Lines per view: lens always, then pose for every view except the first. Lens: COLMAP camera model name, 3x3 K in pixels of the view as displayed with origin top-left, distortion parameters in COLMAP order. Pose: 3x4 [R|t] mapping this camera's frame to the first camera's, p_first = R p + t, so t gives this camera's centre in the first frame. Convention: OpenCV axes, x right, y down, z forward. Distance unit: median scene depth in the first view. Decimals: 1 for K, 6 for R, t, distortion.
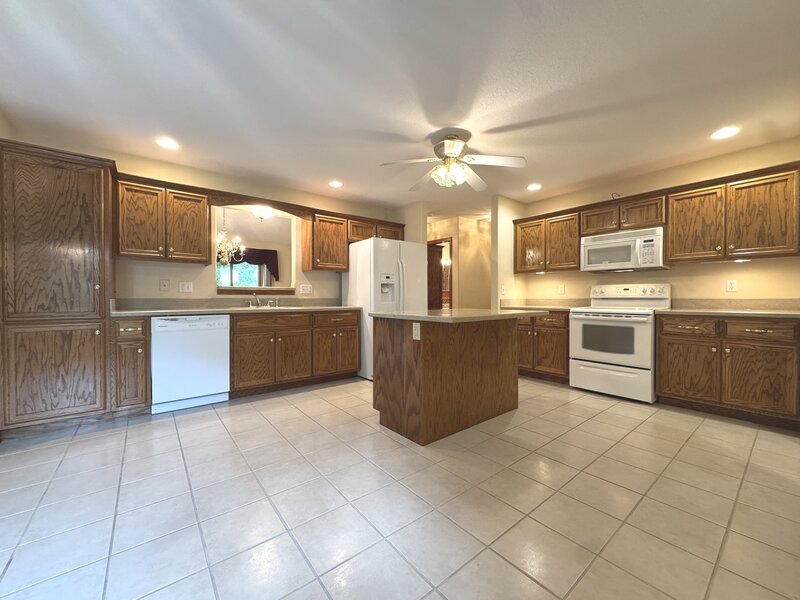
lens RADIAL K [[319.8, 0, 399.7], [0, 319.8, 300.0], [0, 0, 1]] dist [-0.006312, 0.001113]
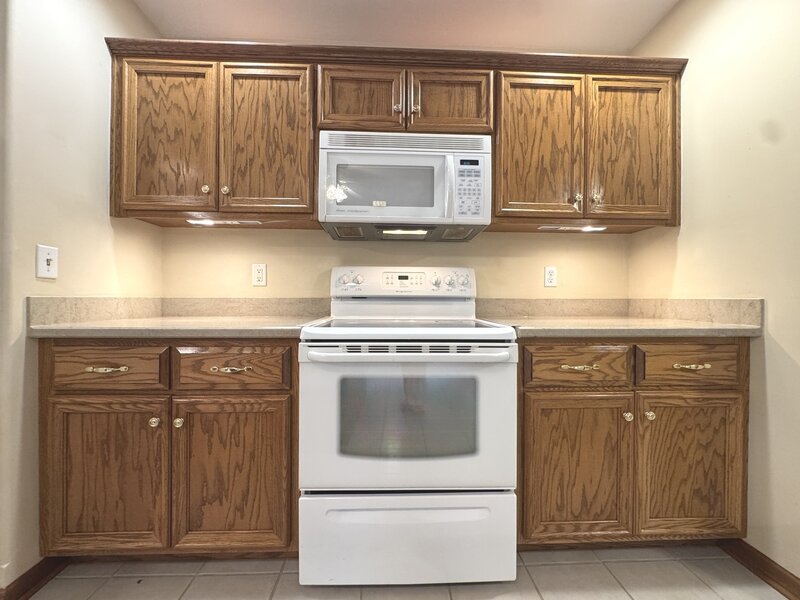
lens RADIAL K [[319.8, 0, 400.2], [0, 319.8, 300.6], [0, 0, 1]] dist [-0.006312, 0.001113]
pose [[0.595572, 0.003085, 0.803296, 0.368997], [0.001092, 0.999989, -0.004649, 0.001491], [-0.803301, 0.003646, 0.595562, 0.790927]]
